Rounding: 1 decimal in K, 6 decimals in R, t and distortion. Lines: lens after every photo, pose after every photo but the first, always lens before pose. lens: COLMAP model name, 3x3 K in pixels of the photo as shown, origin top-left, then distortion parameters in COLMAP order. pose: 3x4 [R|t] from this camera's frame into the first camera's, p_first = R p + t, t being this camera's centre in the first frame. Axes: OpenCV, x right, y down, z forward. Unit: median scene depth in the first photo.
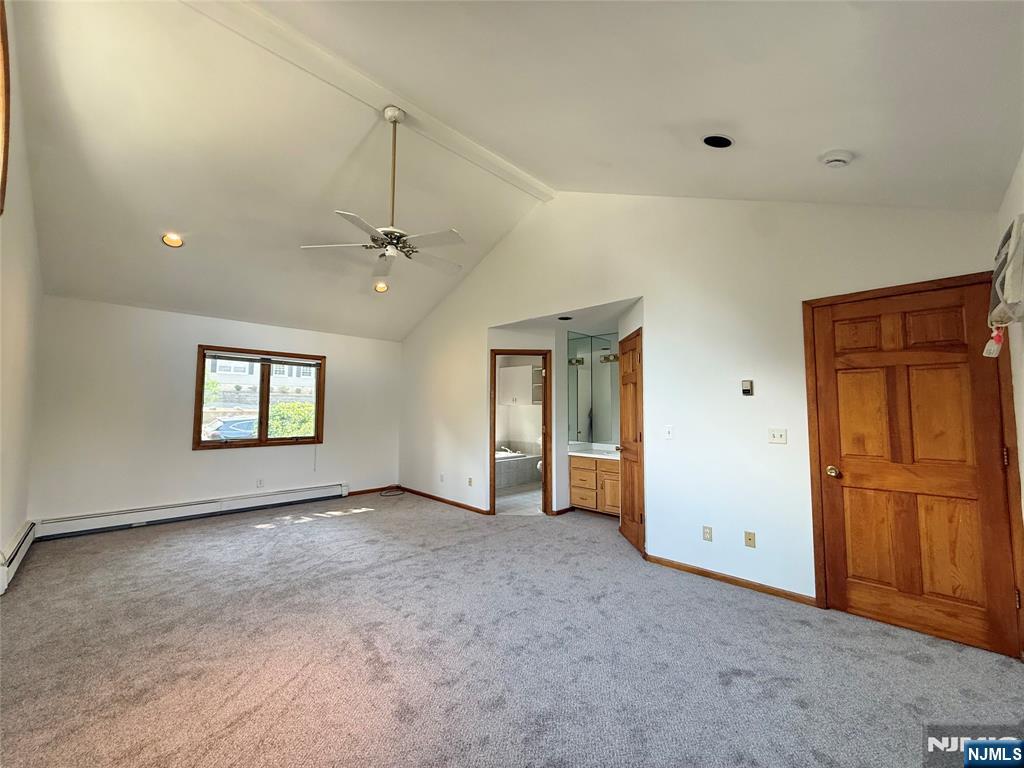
lens RADIAL K [[407.3, 0, 510.3], [0, 407.3, 384.7], [0, 0, 1]] dist [-0.000566, 0.000069]
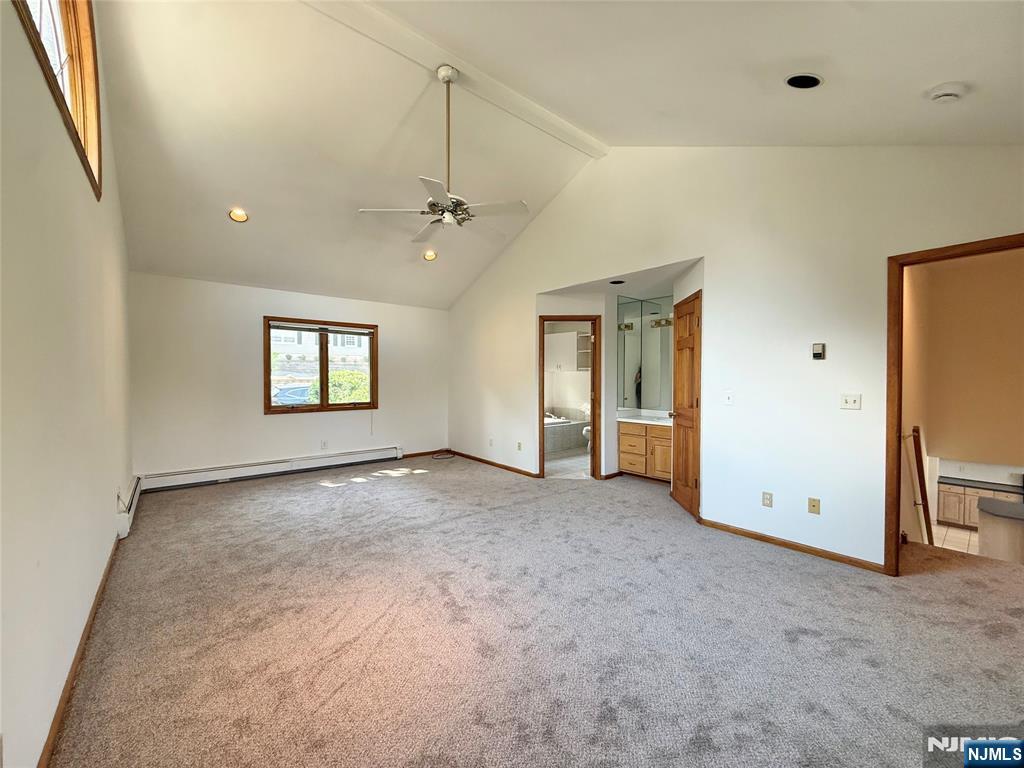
lens RADIAL K [[407.3, 0, 510.3], [0, 407.3, 384.7], [0, 0, 1]] dist [-0.000566, 0.000069]
pose [[0.996150, -0.002290, -0.087637, -0.042184], [0.009311, 0.996768, 0.079789, 0.002065], [0.087171, -0.080298, 0.992952, -0.012807]]
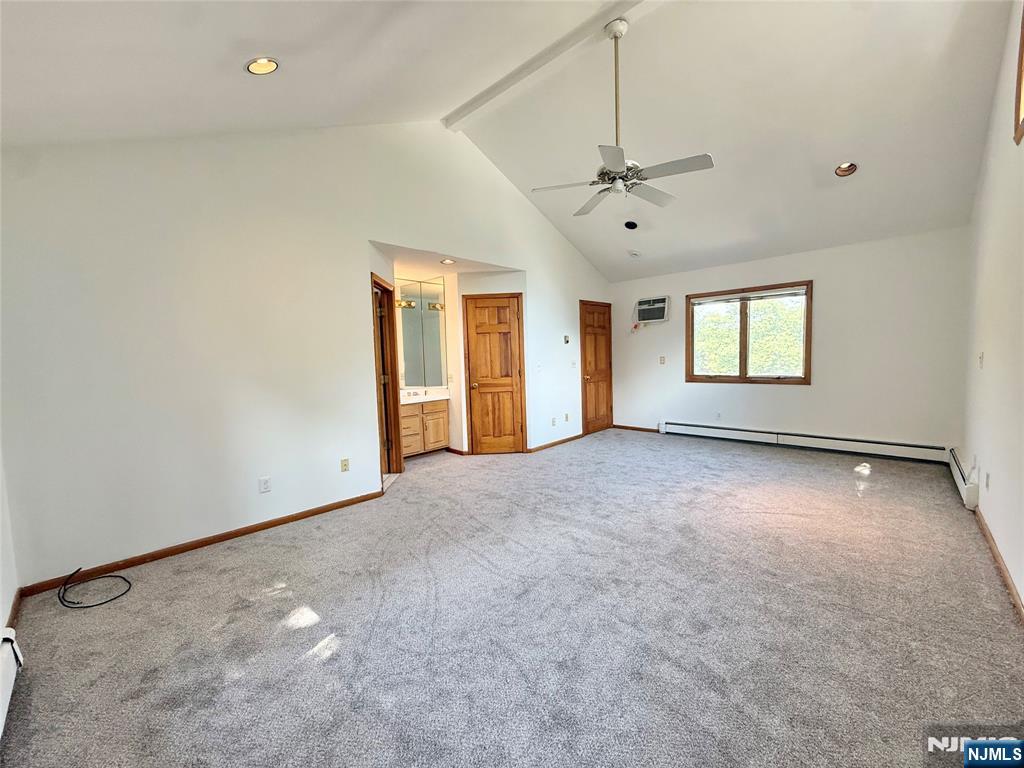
lens RADIAL K [[407.3, 0, 510.3], [0, 407.3, 384.7], [0, 0, 1]] dist [-0.000566, 0.000069]
pose [[-0.019172, -0.076284, 0.996902, -1.037280], [-0.031356, 0.996640, 0.075661, 0.063956], [-0.999324, -0.029809, -0.021499, 1.017031]]
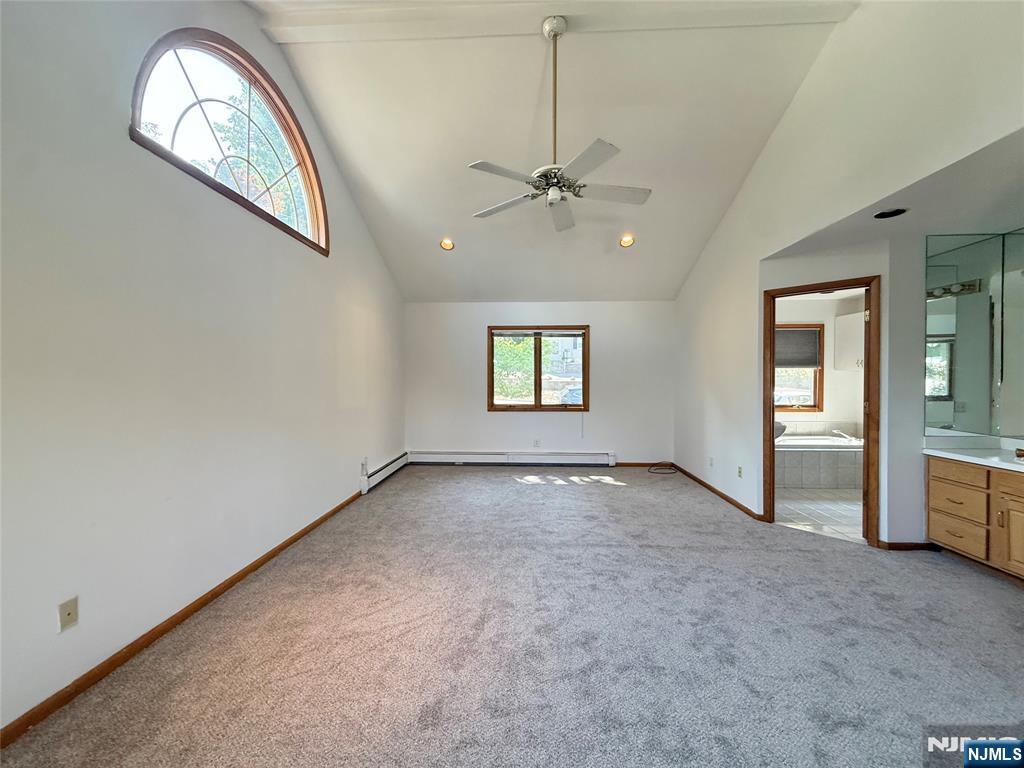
lens RADIAL K [[407.3, 0, 510.3], [0, 407.3, 384.7], [0, 0, 1]] dist [-0.000566, 0.000069]
pose [[0.679404, 0.004113, -0.733753, 0.226285], [0.050003, 0.997400, 0.051891, 0.021791], [0.732059, -0.071944, 0.677432, 0.254948]]
